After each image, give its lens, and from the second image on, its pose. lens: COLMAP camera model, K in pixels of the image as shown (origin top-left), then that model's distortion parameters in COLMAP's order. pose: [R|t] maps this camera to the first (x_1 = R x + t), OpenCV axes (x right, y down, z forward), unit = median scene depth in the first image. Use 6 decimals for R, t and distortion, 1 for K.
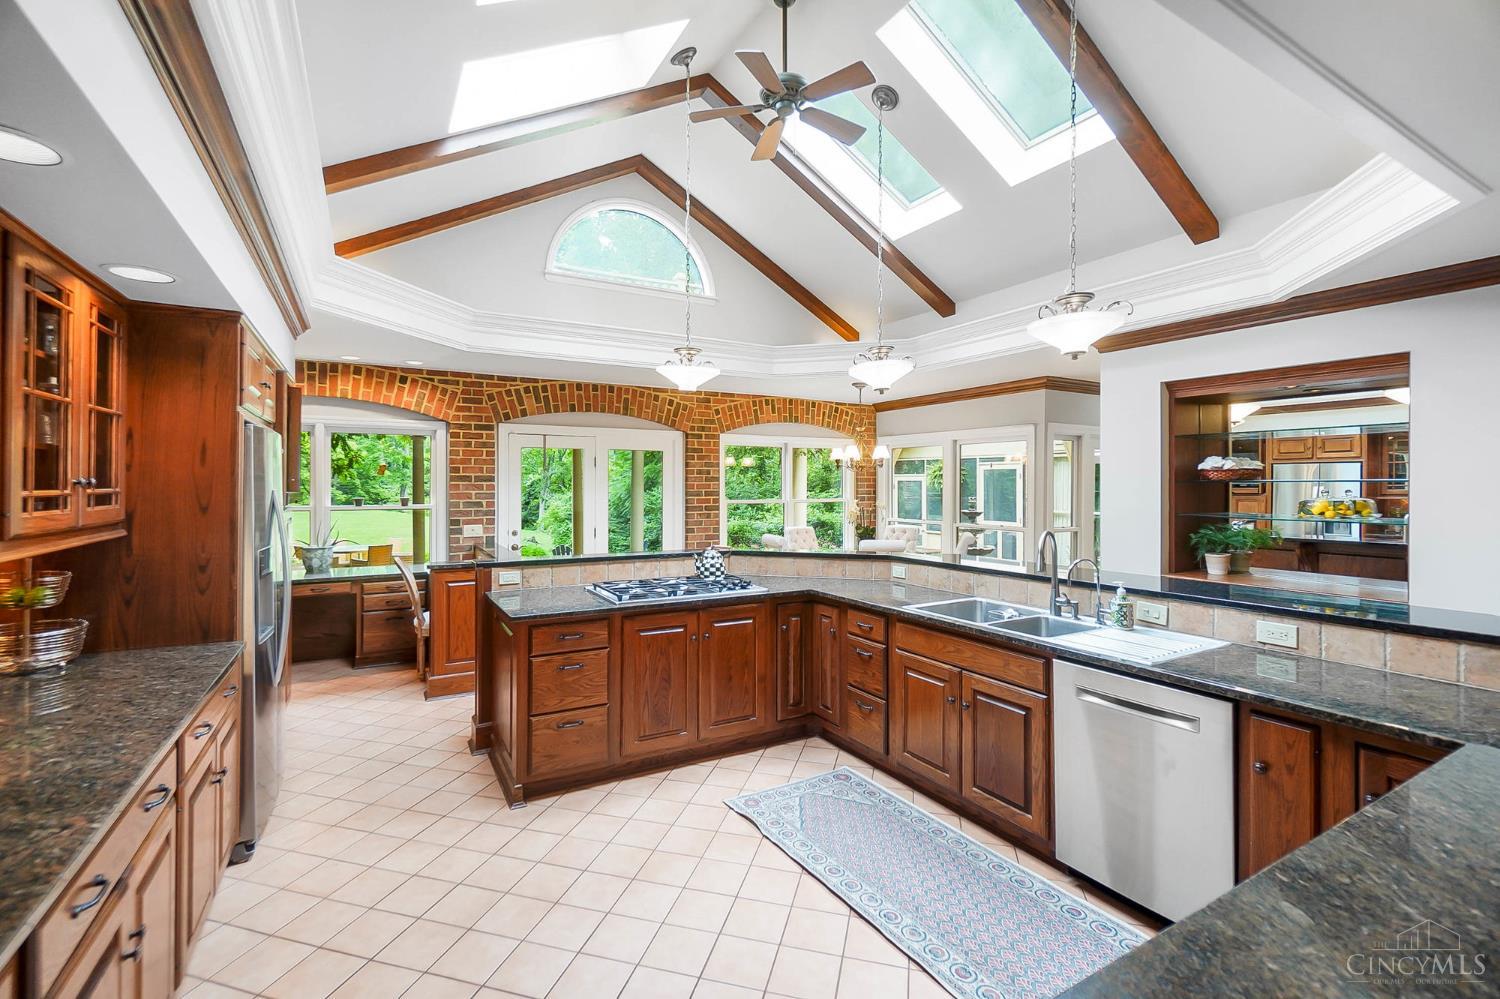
lens RADIAL K [[650.4, 0, 757.4], [0, 650.4, 487.9], [0, 0, 1]] dist [0.001170, 0.000164]
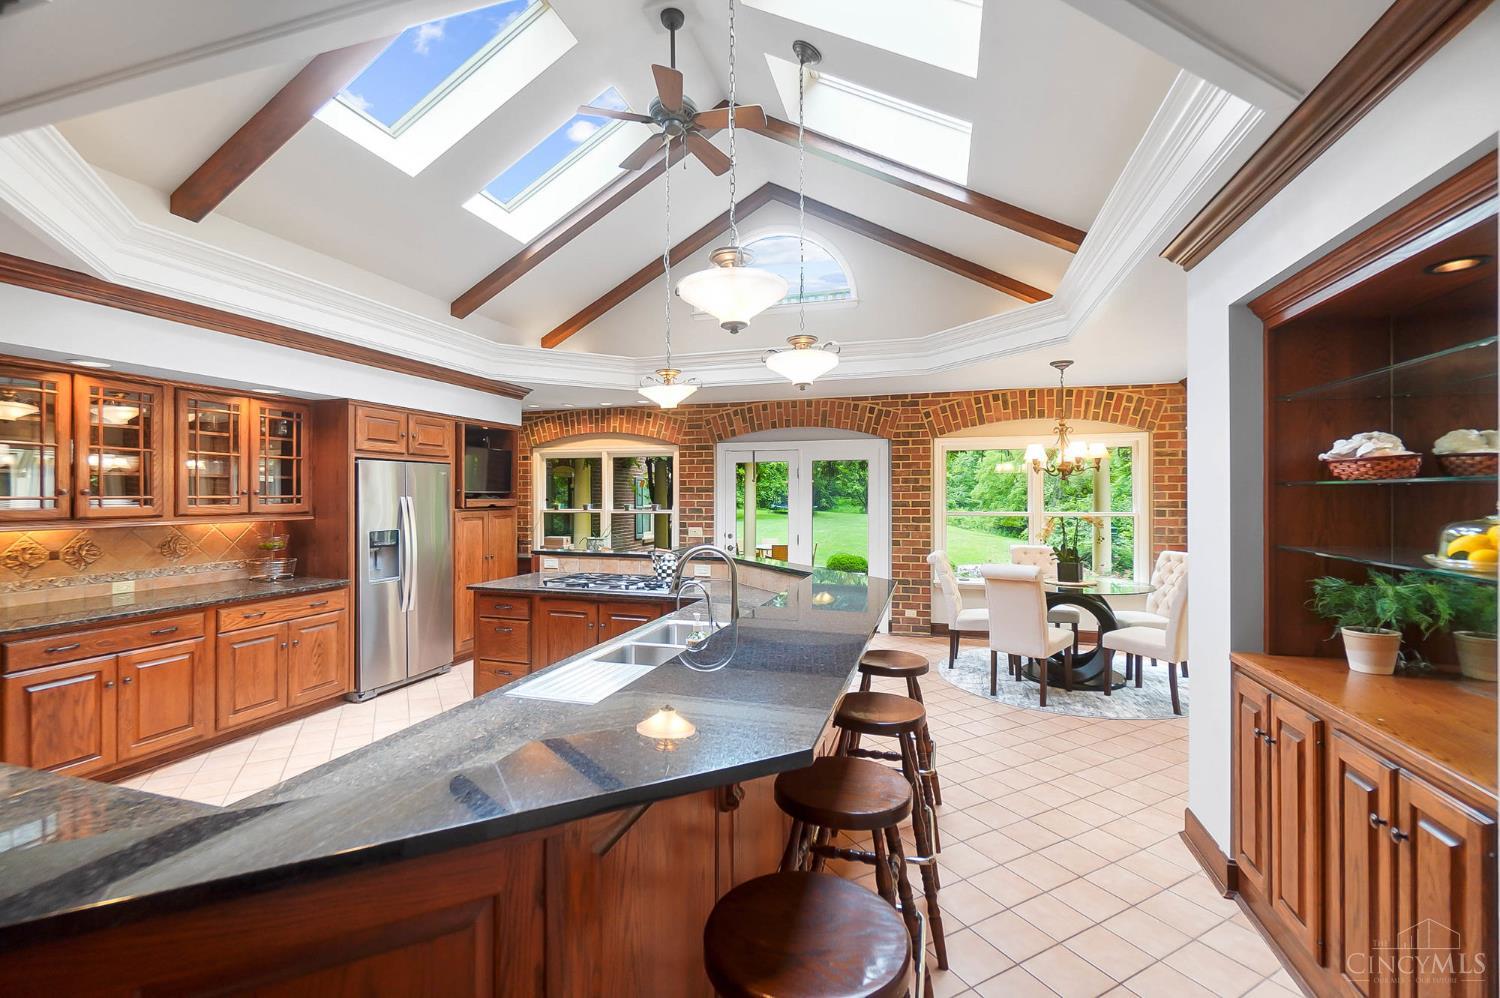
lens RADIAL K [[650.4, 0, 752.1], [0, 650.4, 496.4], [0, 0, 1]] dist [0.001170, 0.000164]
pose [[0.680946, -0.000458, -0.732334, 0.510500], [-0.004498, 0.999978, -0.004808, 0.003649], [0.732320, 0.006568, 0.680929, 0.231245]]
